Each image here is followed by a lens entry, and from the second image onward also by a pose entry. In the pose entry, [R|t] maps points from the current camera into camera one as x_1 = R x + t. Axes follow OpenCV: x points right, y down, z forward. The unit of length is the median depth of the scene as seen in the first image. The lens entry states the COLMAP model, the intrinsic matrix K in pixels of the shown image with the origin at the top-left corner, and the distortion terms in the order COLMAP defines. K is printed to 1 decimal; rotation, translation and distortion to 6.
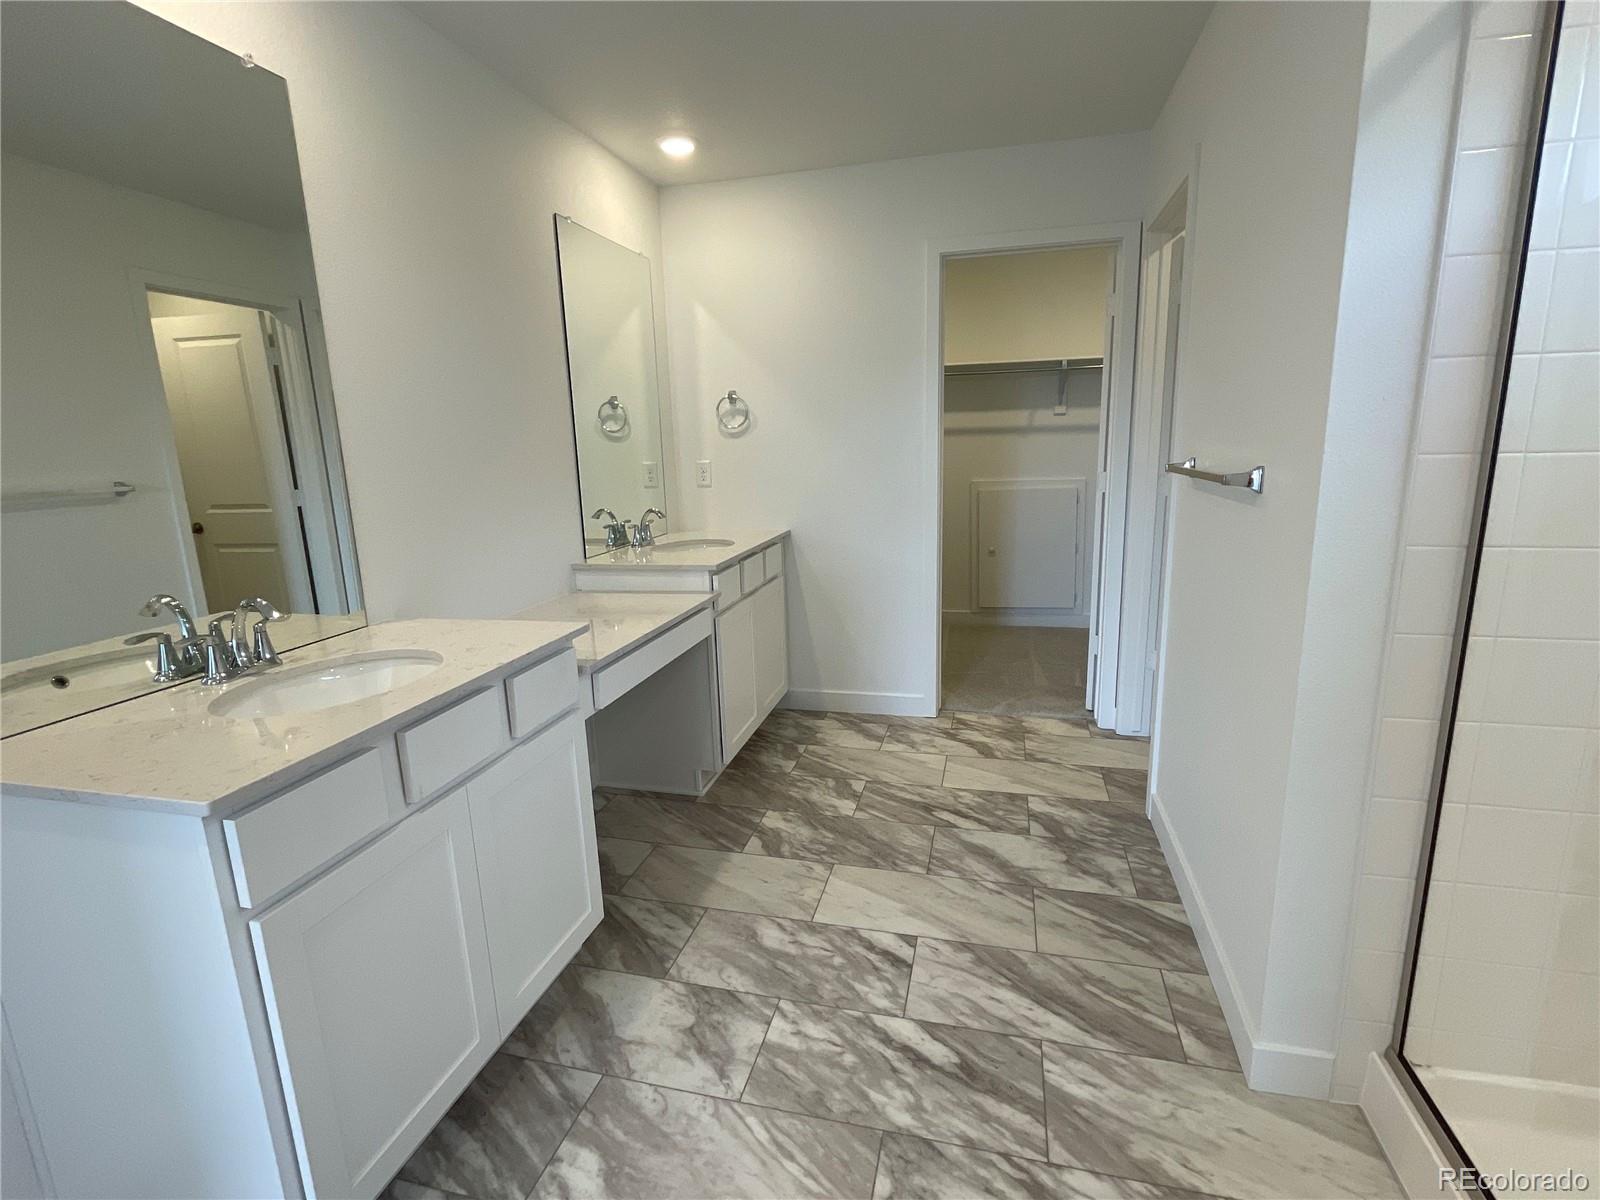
lens RADIAL K [[766.3, 0, 800.7], [0, 766.3, 598.9], [0, 0, 1]] dist [-0.000413, -0.001823]
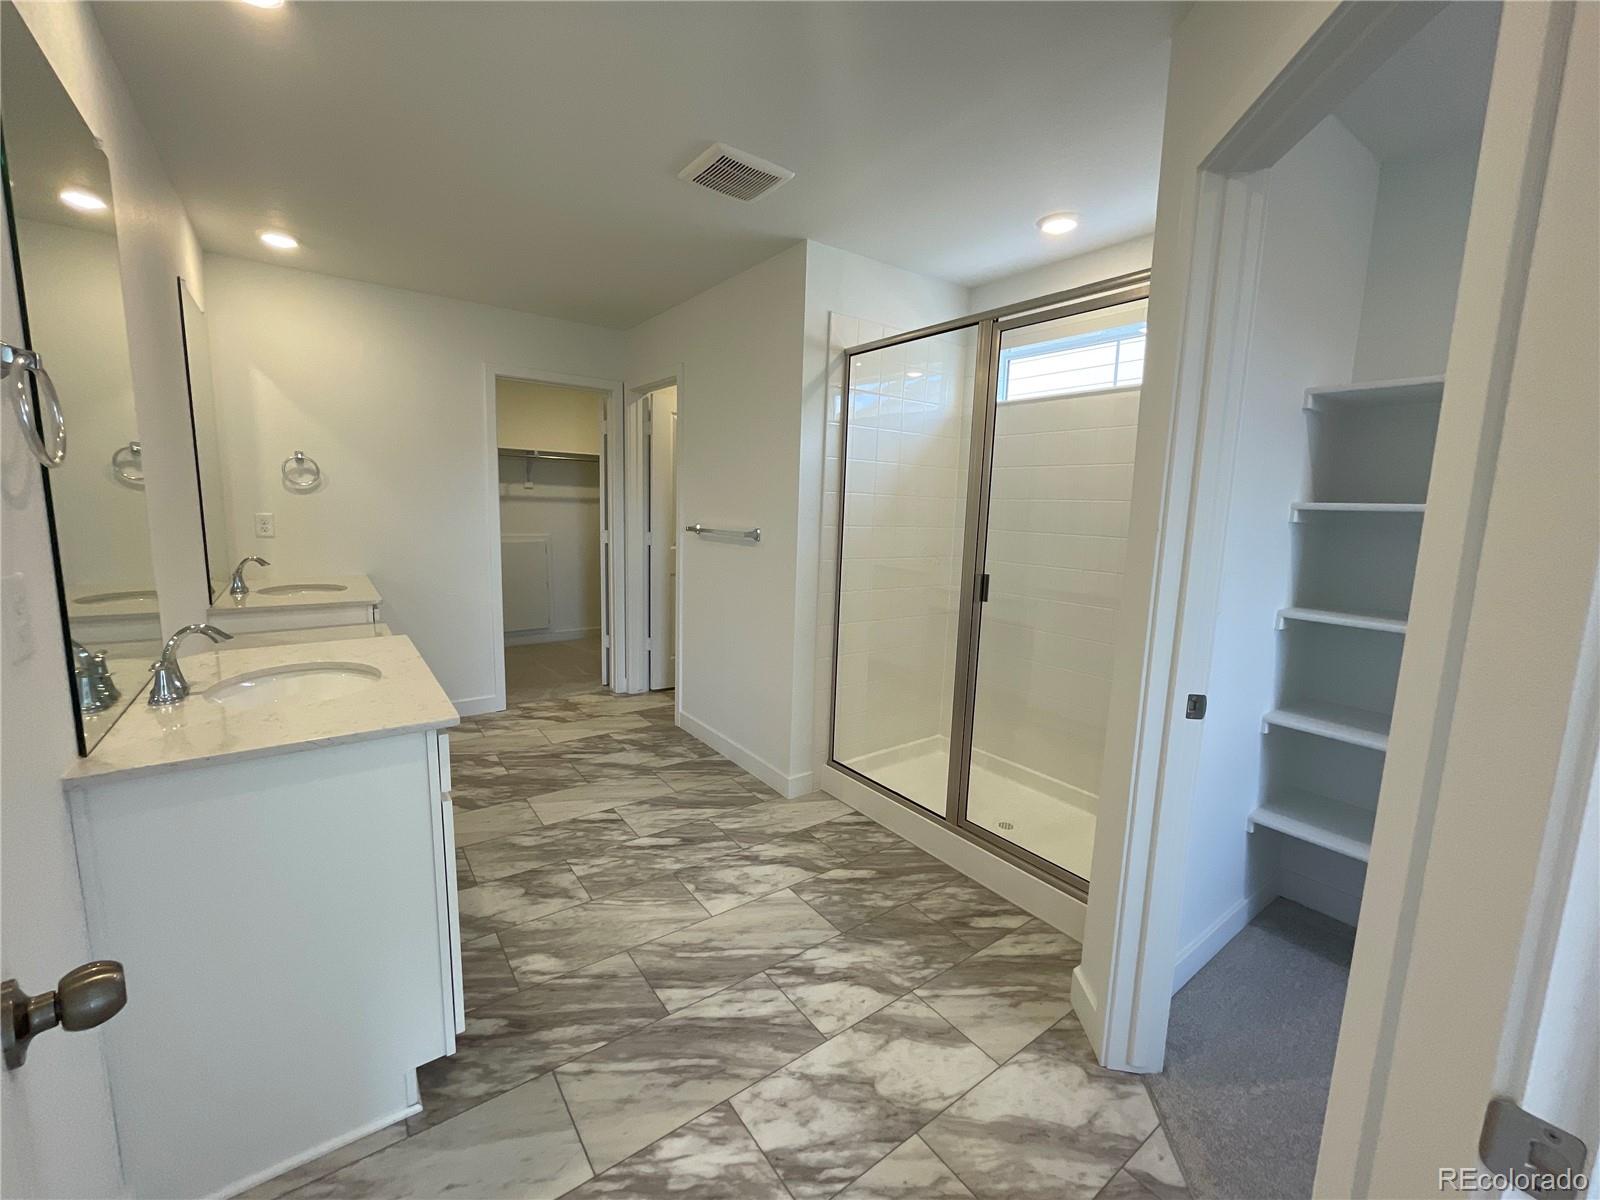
lens RADIAL K [[648.3, 0, 799.6], [0, 648.3, 599.5], [0, 0, 1]] dist [-0.001164, 0.000551]
pose [[0.629808, -0.065394, 0.773993, -0.561880], [0.111059, 0.993793, -0.006405, 0.042116], [-0.768770, 0.089993, 0.633161, -0.200449]]
